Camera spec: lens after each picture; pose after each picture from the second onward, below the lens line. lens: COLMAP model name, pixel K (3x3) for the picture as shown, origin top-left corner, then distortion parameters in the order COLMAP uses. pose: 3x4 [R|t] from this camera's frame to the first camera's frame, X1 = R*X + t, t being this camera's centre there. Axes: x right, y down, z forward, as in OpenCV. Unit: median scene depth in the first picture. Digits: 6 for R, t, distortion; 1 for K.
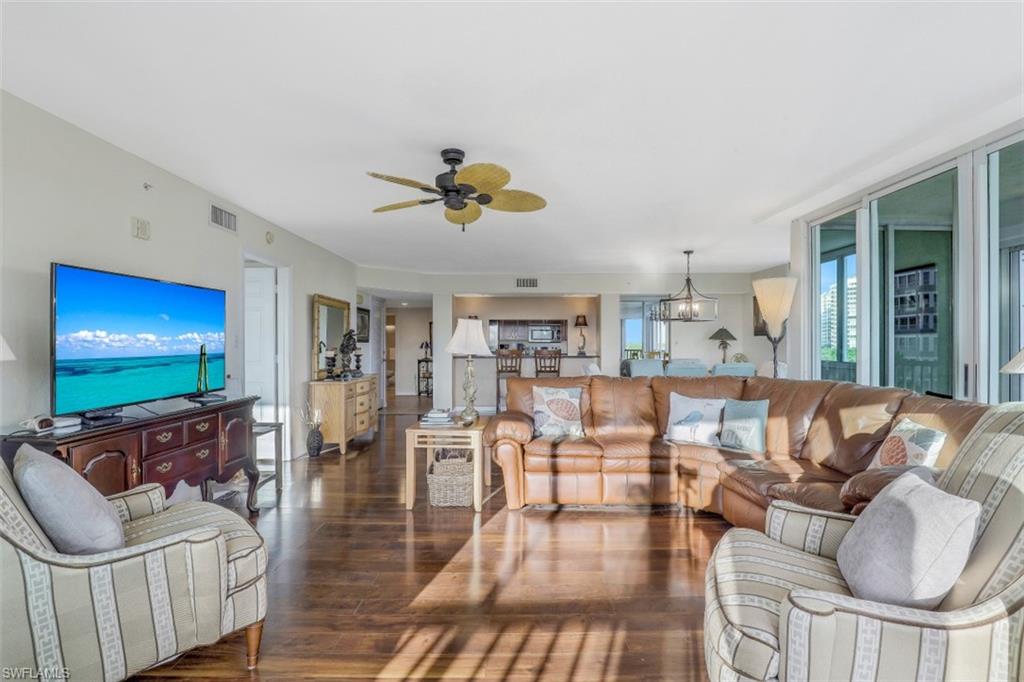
lens RADIAL K [[474.9, 0, 535.1], [0, 474.9, 342.5], [0, 0, 1]] dist [-0.031006, 0.002484]
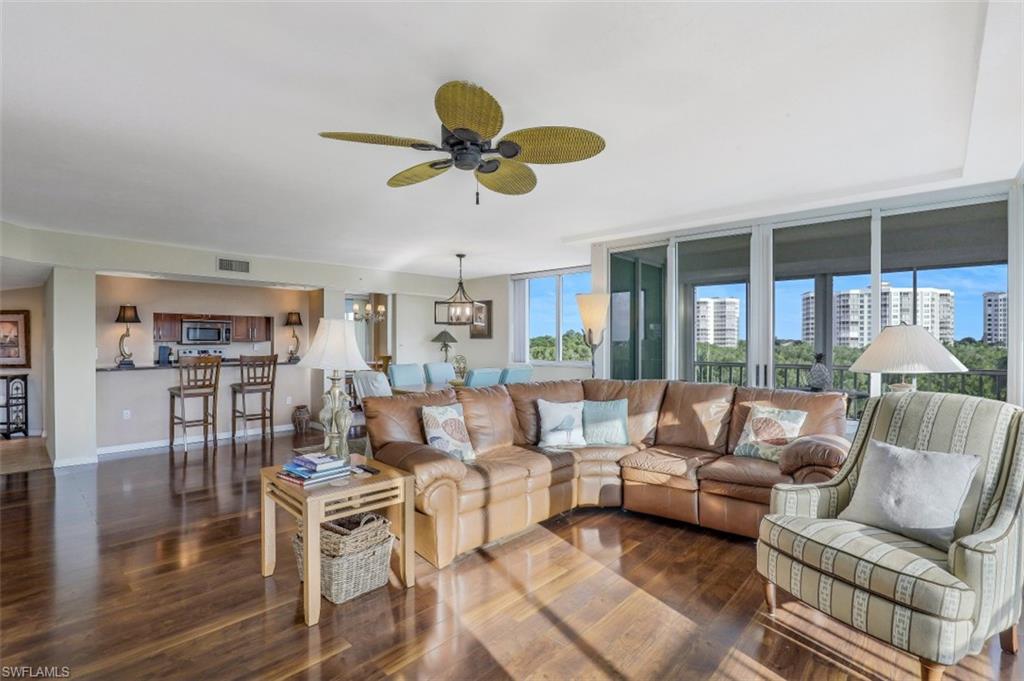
lens RADIAL K [[474.9, 0, 516.6], [0, 474.9, 340.2], [0, 0, 1]] dist [-0.031006, 0.002484]
pose [[0.689086, 0.002646, 0.724674, -0.316982], [-0.002598, 0.999996, -0.001180, -0.012743], [-0.724675, -0.001069, 0.689090, 0.227726]]
